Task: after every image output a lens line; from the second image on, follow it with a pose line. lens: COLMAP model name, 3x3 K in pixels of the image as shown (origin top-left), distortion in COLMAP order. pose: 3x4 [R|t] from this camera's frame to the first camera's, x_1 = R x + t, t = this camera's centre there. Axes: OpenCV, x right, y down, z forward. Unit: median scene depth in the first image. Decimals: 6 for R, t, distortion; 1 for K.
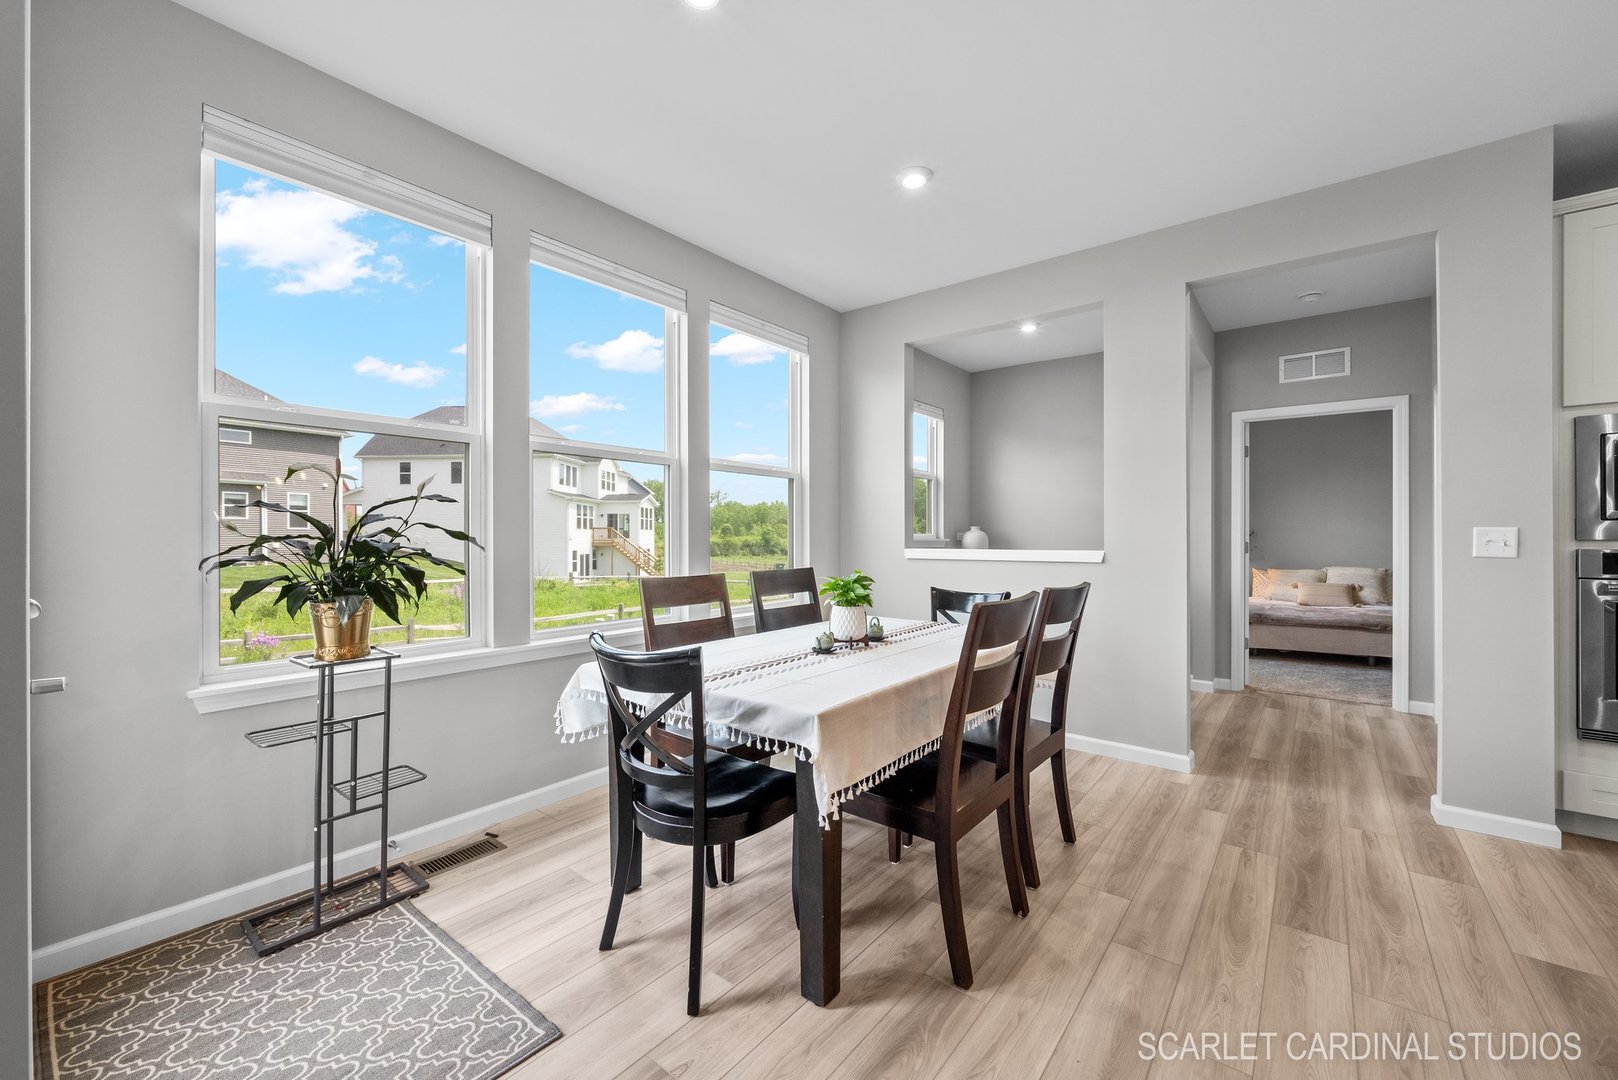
lens RADIAL K [[633.4, 0, 812.4], [0, 633.4, 537.1], [0, 0, 1]] dist [-0.006259, -0.000233]
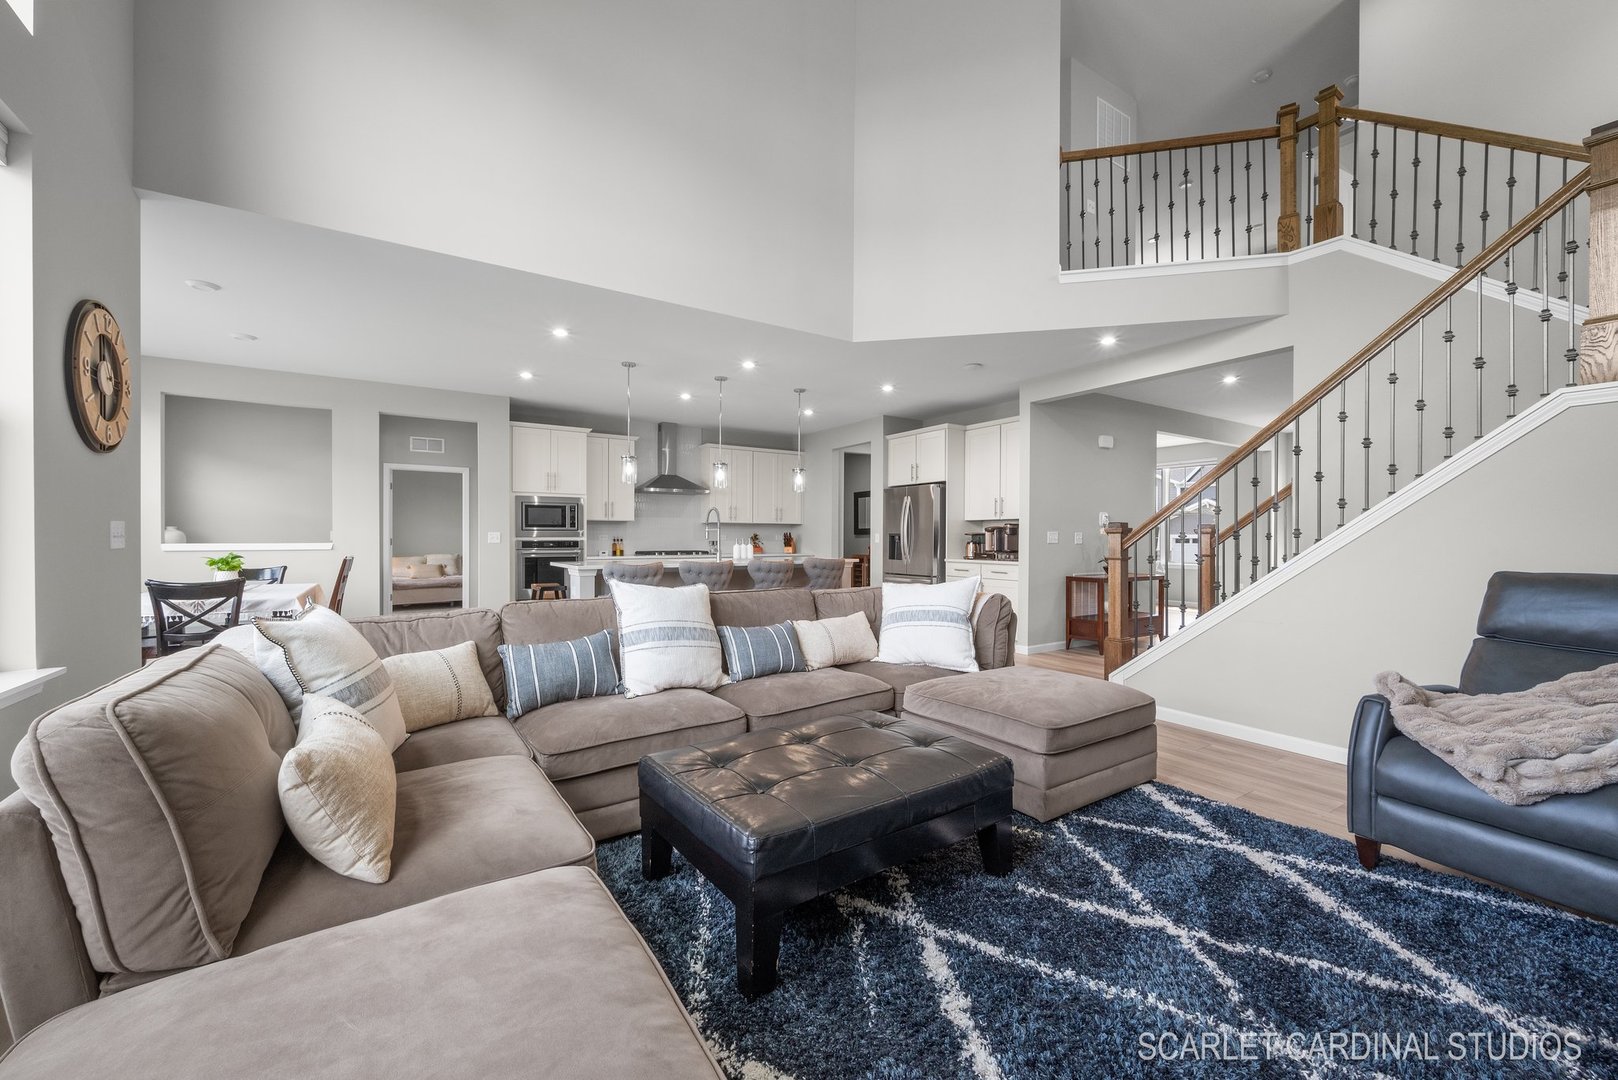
lens RADIAL K [[633.4, 0, 814.2], [0, 633.4, 542.9], [0, 0, 1]] dist [-0.006259, -0.000233]
pose [[0.307667, -0.008723, 0.951454, -0.872447], [-0.001018, 0.999954, 0.009497, 0.002720], [-0.951493, -0.003891, 0.307644, -0.920094]]
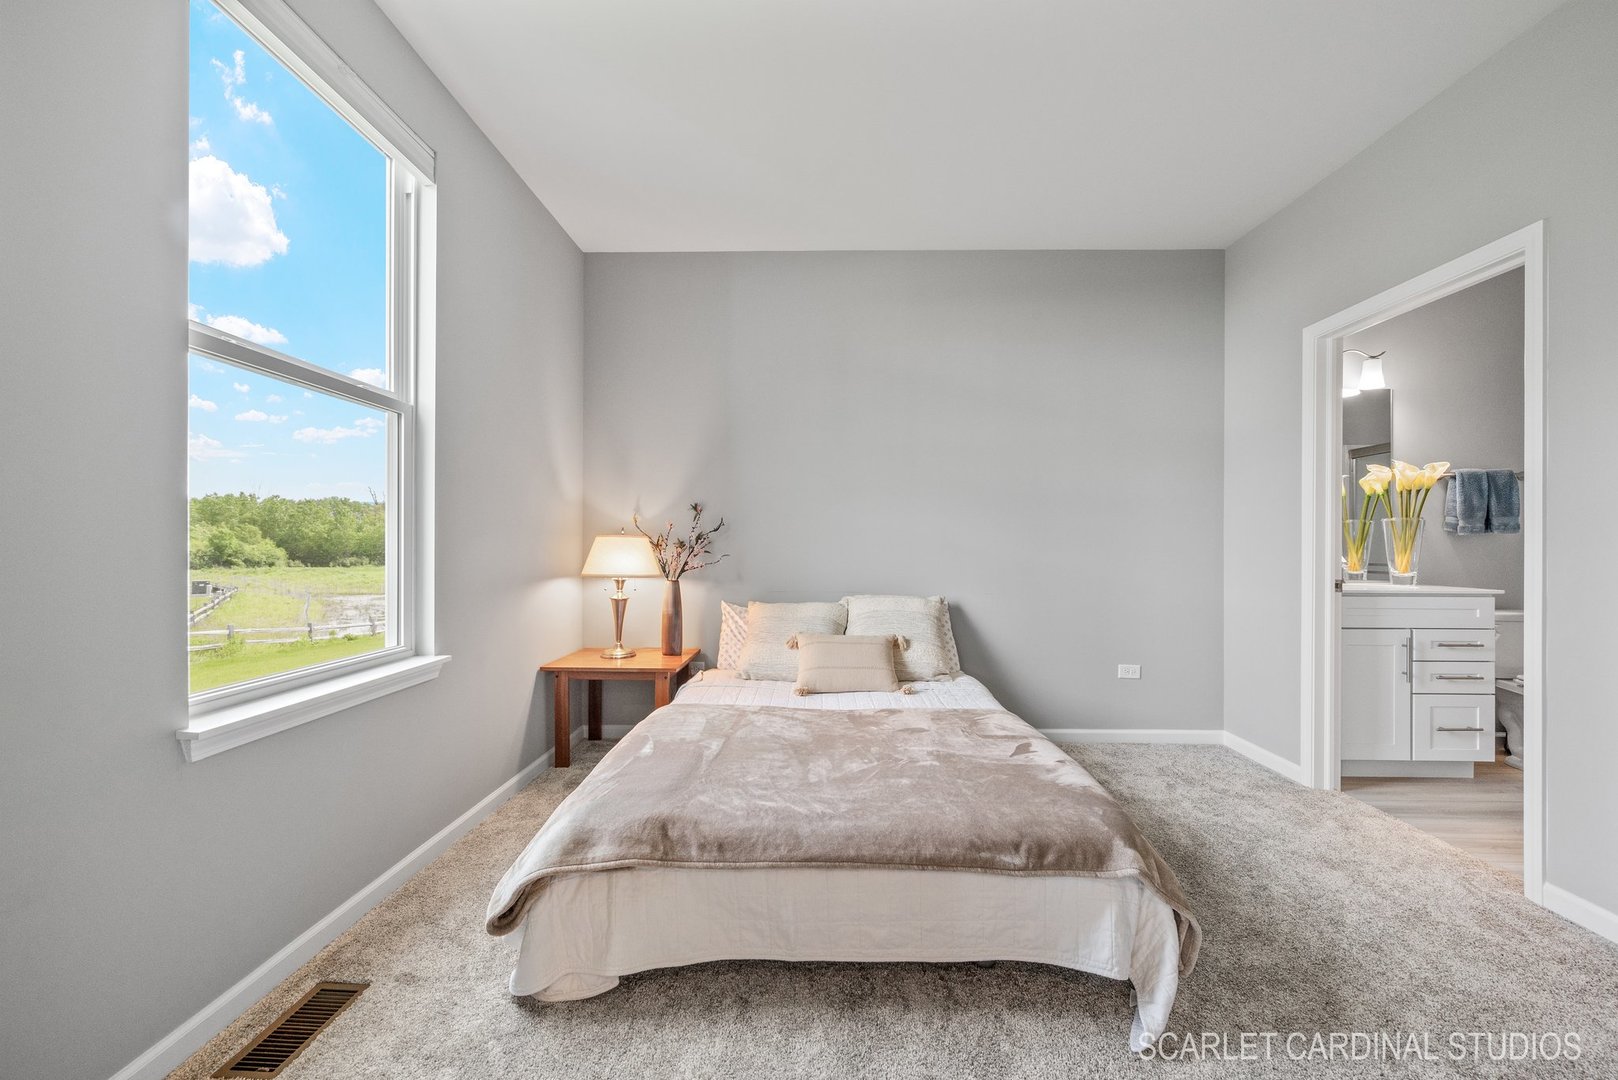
lens RADIAL K [[633.4, 0, 809.7], [0, 633.4, 546.8], [0, 0, 1]] dist [-0.006259, -0.000233]
pose [[0.794881, -0.000317, 0.606765, 1.058752], [-0.002281, 0.999991, 0.003511, 0.017122], [-0.606761, -0.004175, 0.794873, 1.344043]]
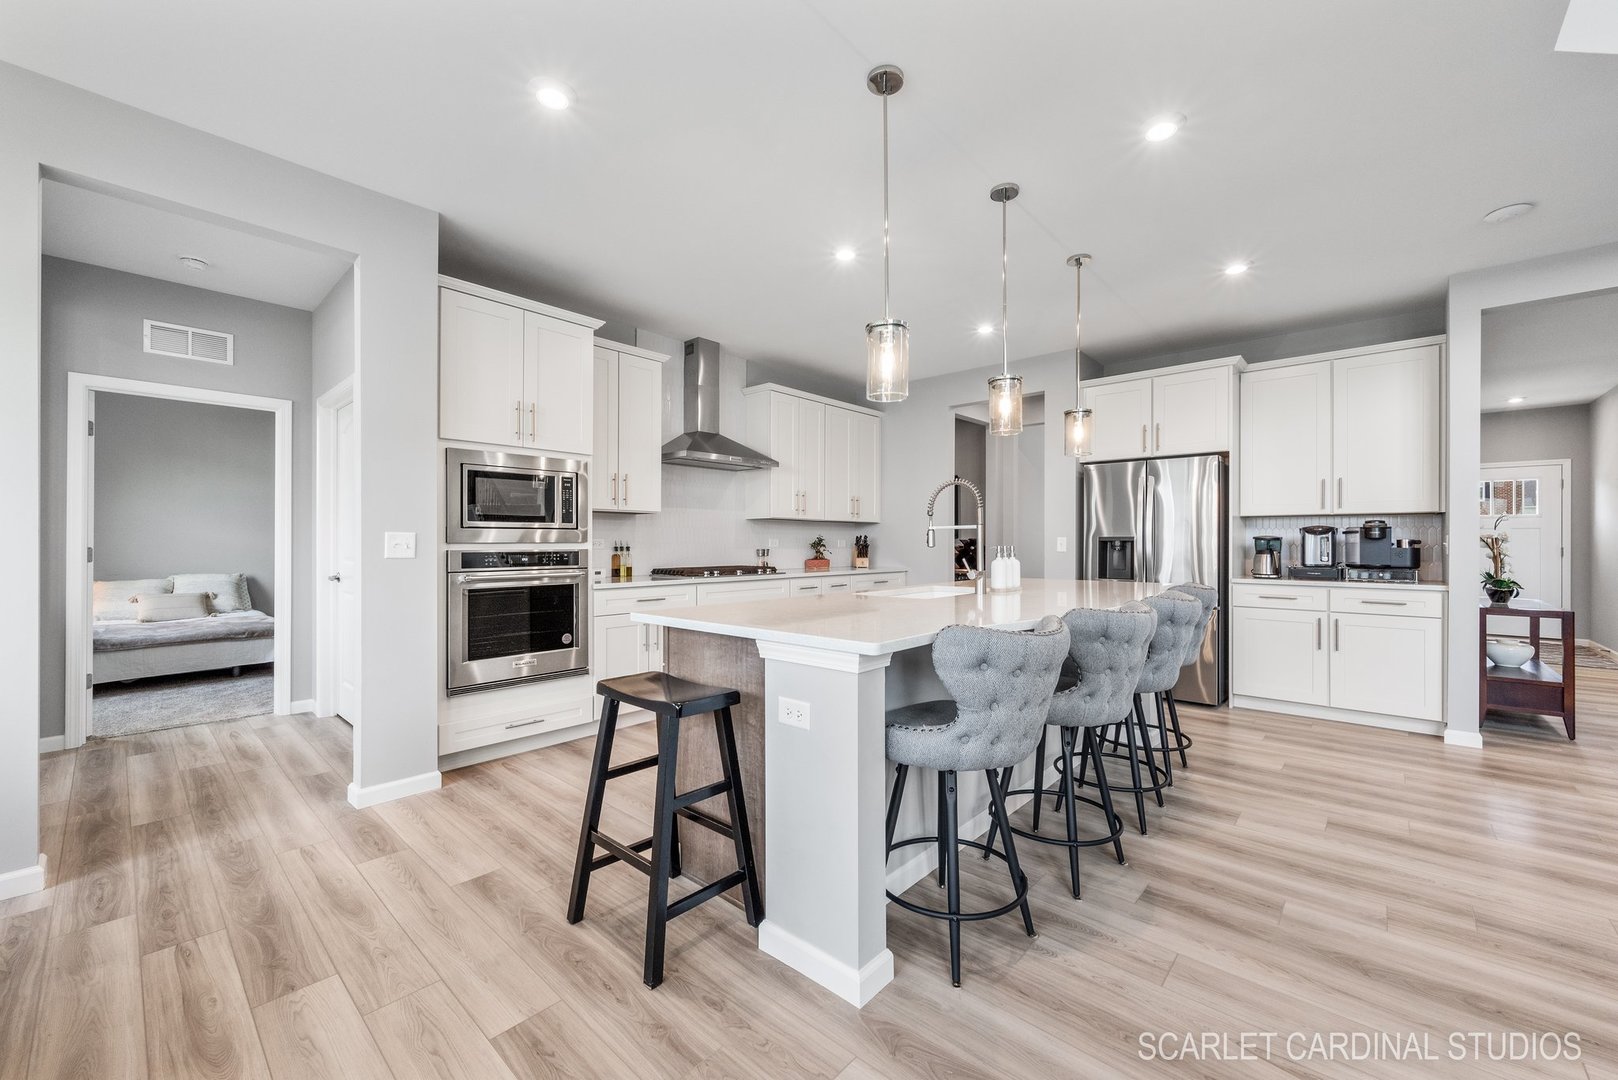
lens RADIAL K [[633.4, 0, 813.1], [0, 633.4, 539.5], [0, 0, 1]] dist [-0.006259, -0.000233]
pose [[0.054365, 0.003838, 0.998514, -0.027201], [-0.000049, 0.999993, -0.003841, 0.001684], [-0.998521, 0.000160, 0.054365, 0.128822]]
